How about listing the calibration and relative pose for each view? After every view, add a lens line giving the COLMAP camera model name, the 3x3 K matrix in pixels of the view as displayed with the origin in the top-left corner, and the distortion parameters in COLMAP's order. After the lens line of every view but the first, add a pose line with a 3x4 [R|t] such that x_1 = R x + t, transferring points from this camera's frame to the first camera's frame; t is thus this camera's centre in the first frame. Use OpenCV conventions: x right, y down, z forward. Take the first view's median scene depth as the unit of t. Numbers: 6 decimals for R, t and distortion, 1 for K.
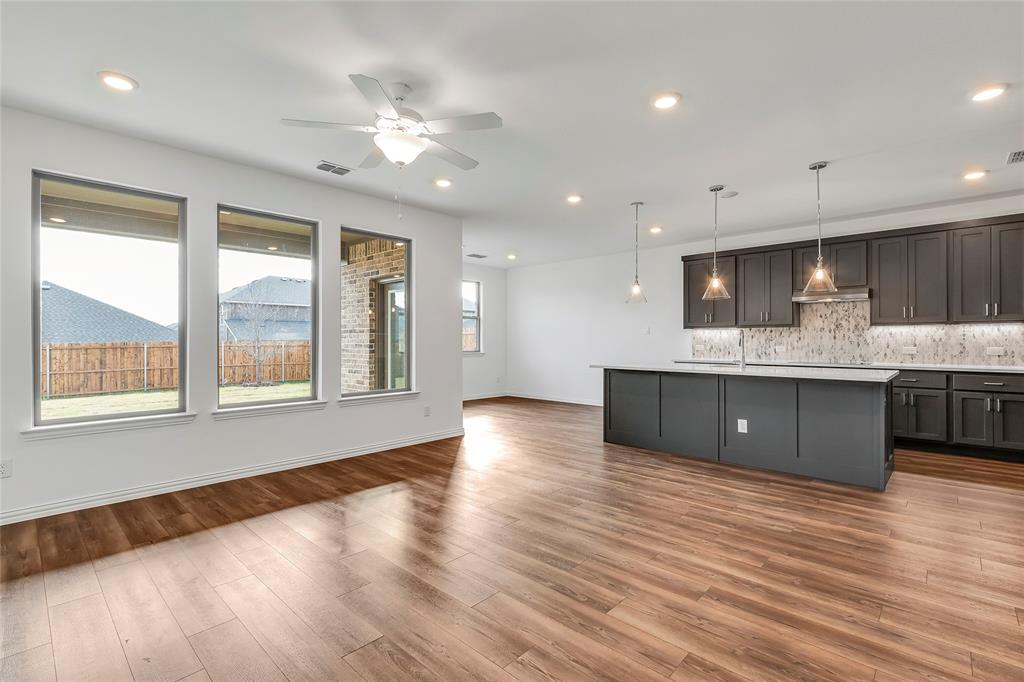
lens RADIAL K [[465.3, 0, 506.8], [0, 465.3, 334.0], [0, 0, 1]] dist [-0.004485, 0.001433]
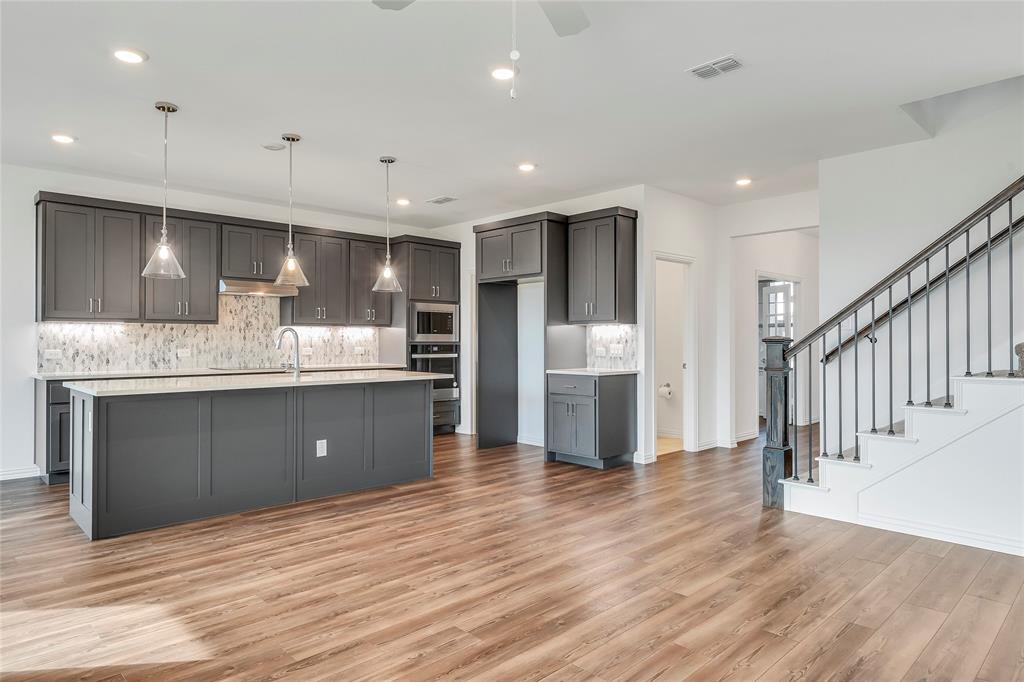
lens RADIAL K [[639.6, 0, 516.4], [0, 639.6, 353.7], [0, 0, 1]] dist [0.010181, -0.001079]
pose [[0.025875, -0.023887, 0.999380, -0.509674], [-0.016749, 0.999564, 0.024325, -0.000521], [-0.999525, -0.017368, 0.025463, 0.541352]]
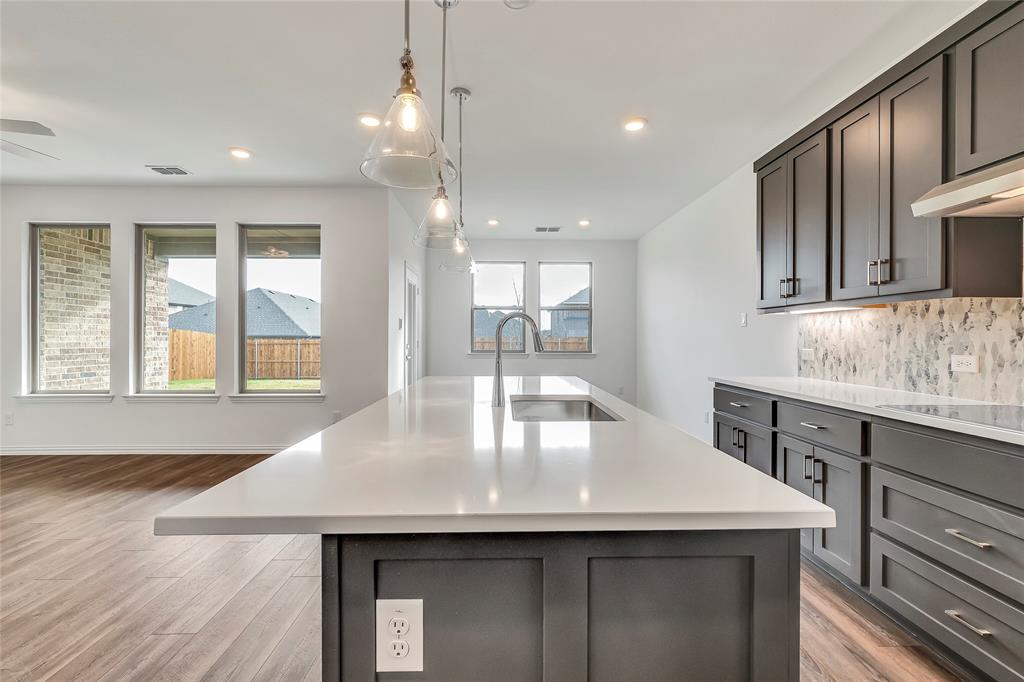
lens RADIAL K [[465.3, 0, 520.1], [0, 465.3, 339.4], [0, 0, 1]] dist [-0.004485, 0.001433]
pose [[0.711756, 0.004552, -0.702412, 0.725925], [0.007669, 0.999869, 0.014251, 0.008485], [0.702385, -0.015530, 0.711627, 0.651724]]
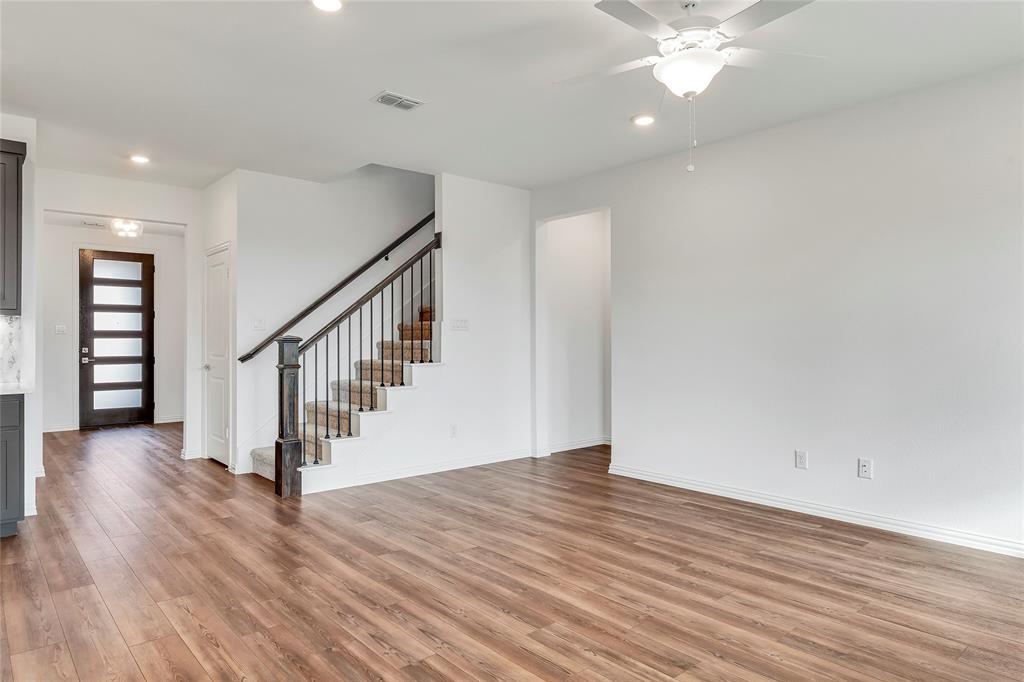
lens RADIAL K [[639.6, 0, 504.4], [0, 639.6, 341.0], [0, 0, 1]] dist [0.010181, -0.001079]
pose [[-0.996277, 0.002451, 0.086175, -0.009832], [0.002092, 0.999989, -0.004263, 0.003458], [-0.086185, -0.004067, -0.996271, 1.125598]]
